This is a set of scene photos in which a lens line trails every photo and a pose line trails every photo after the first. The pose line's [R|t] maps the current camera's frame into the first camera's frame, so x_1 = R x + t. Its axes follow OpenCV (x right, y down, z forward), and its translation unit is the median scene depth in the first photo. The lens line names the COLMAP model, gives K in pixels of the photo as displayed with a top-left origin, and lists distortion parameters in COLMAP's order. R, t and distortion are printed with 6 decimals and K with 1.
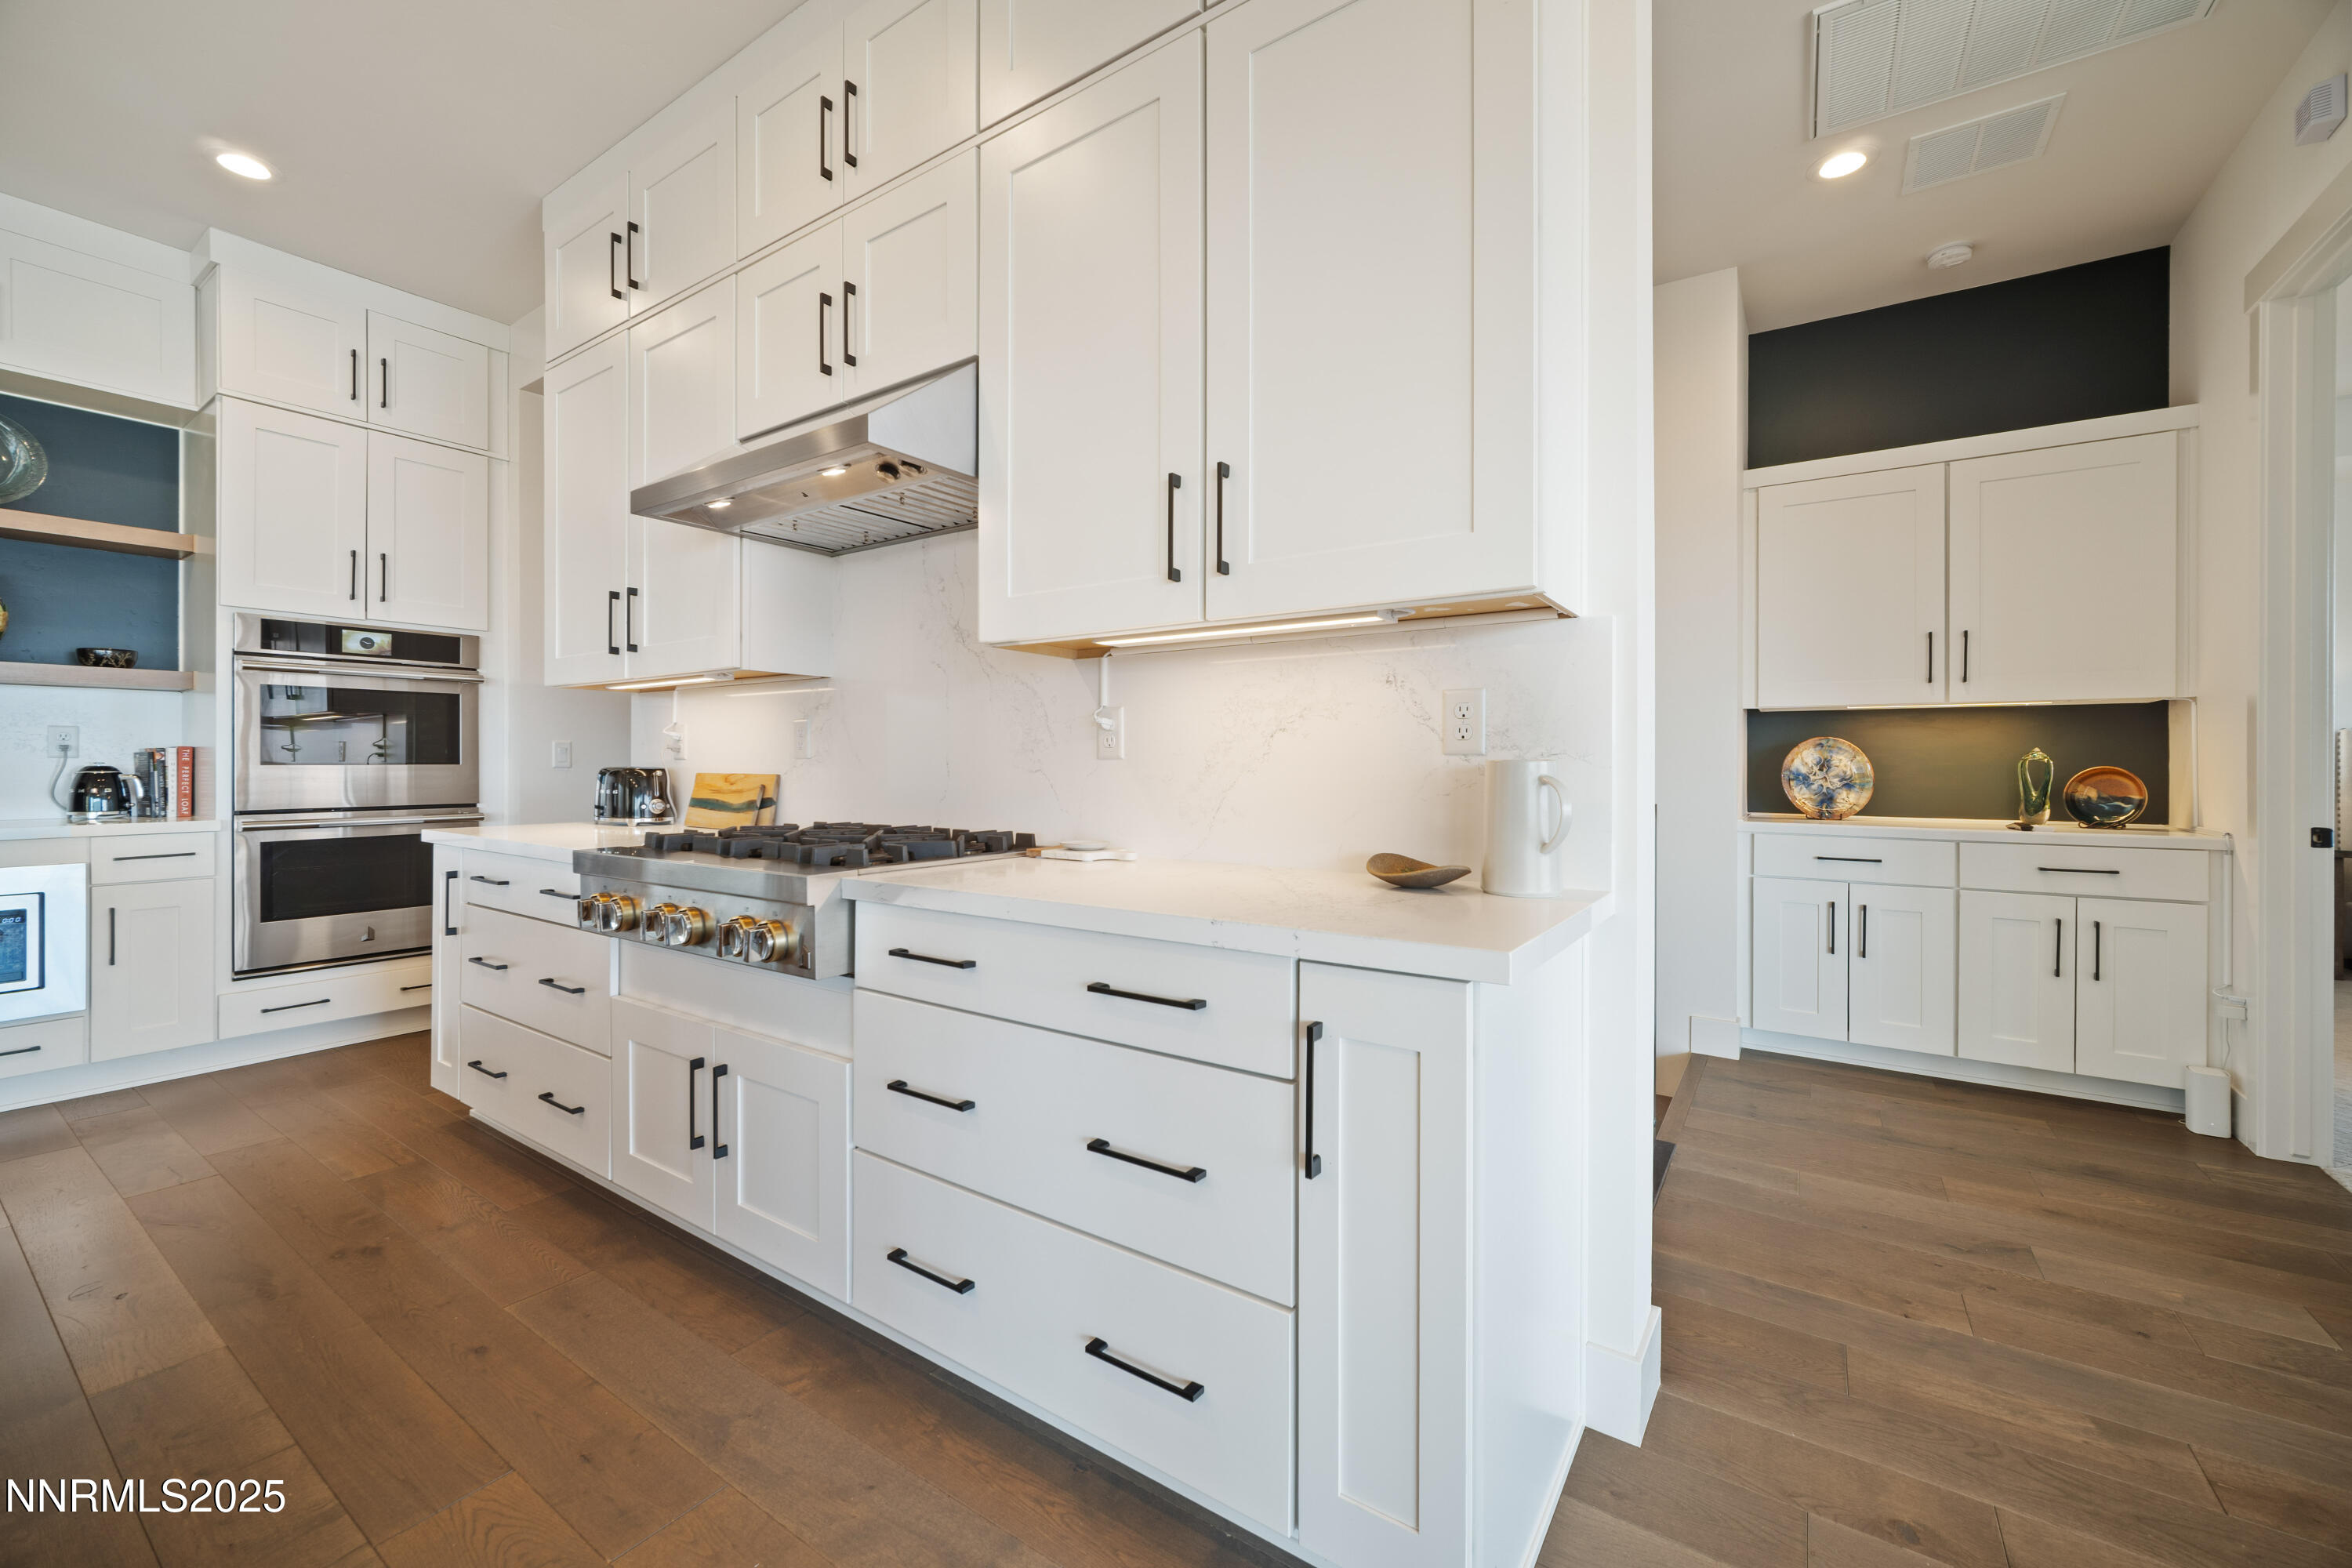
lens RADIAL K [[946.1, 0, 1164.4], [0, 946.1, 772.8], [0, 0, 1]] dist [-0.000066, 0.000356]
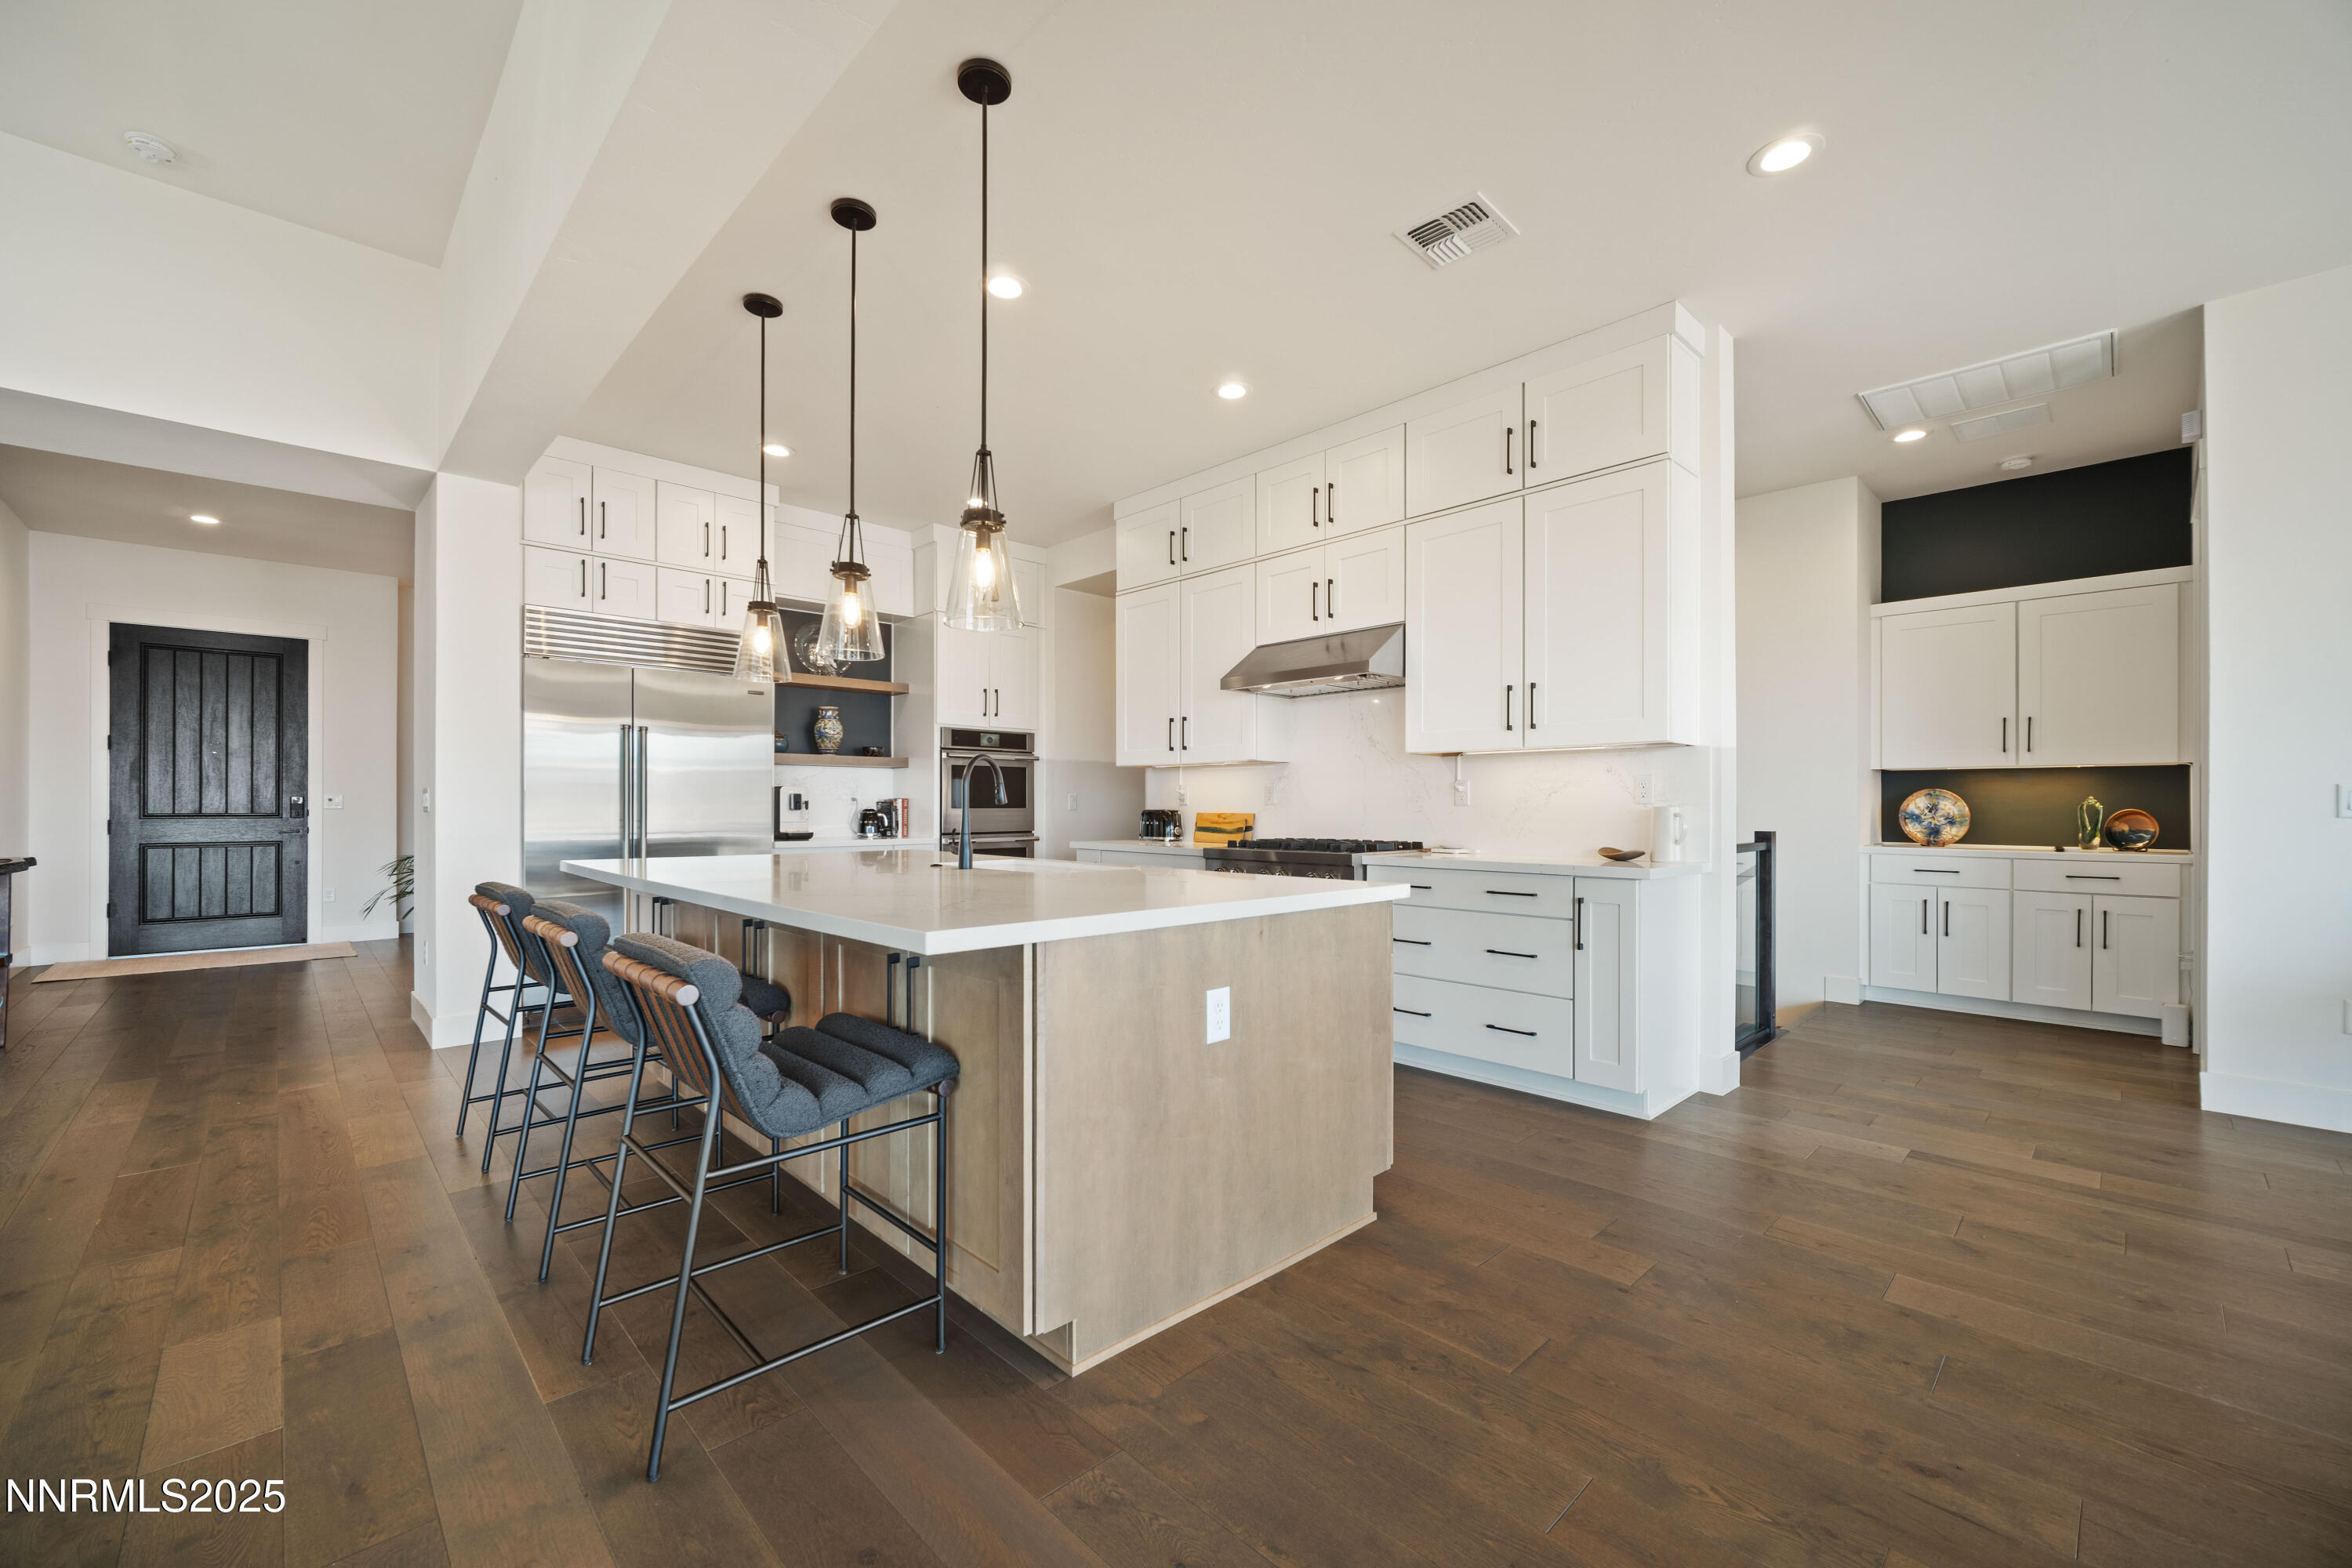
lens RADIAL K [[946.1, 0, 1155.6], [0, 946.1, 812.9], [0, 0, 1]] dist [-0.000066, 0.000356]
pose [[0.978255, 0.000784, -0.207402, -0.176906], [-0.001522, 0.999993, -0.003398, 0.006037], [0.207398, 0.003640, 0.978250, -0.724841]]
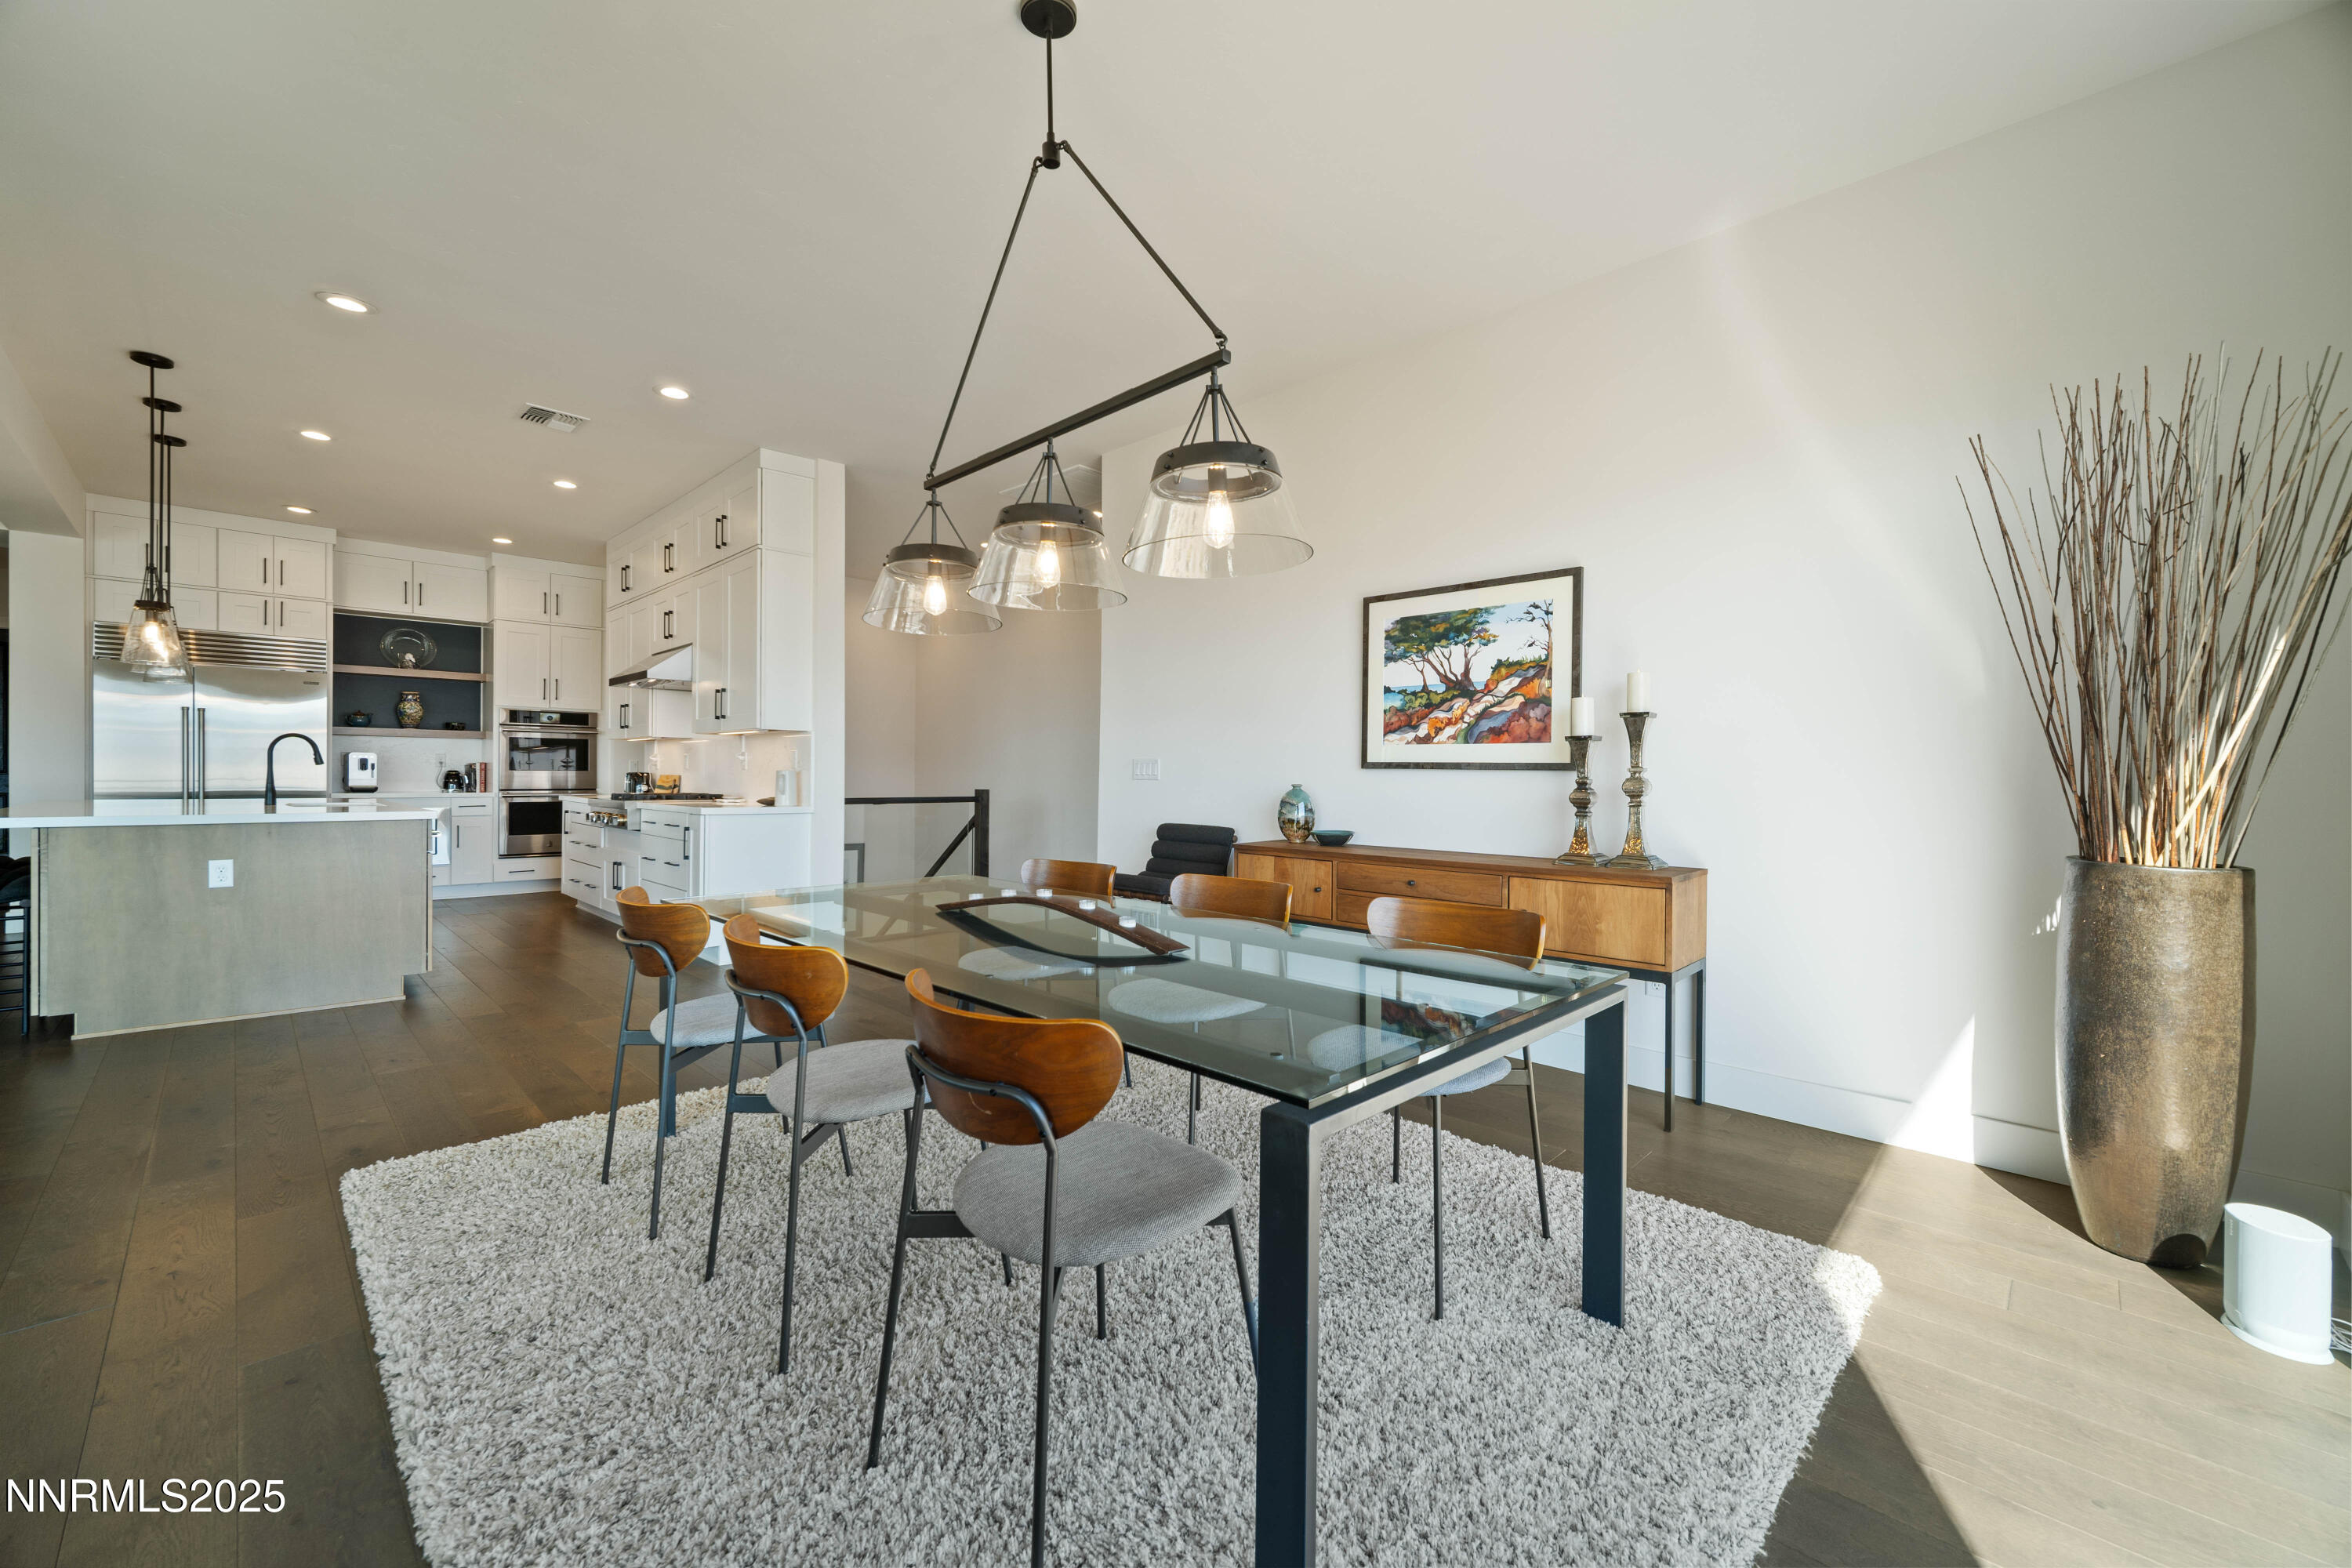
lens RADIAL K [[946.1, 0, 1168.1], [0, 946.1, 792.7], [0, 0, 1]] dist [-0.000066, 0.000356]
pose [[0.982784, 0.010696, -0.184447, 1.144712], [-0.009391, 0.999924, 0.007944, 0.013758], [0.184518, -0.006075, 0.982810, -1.064620]]
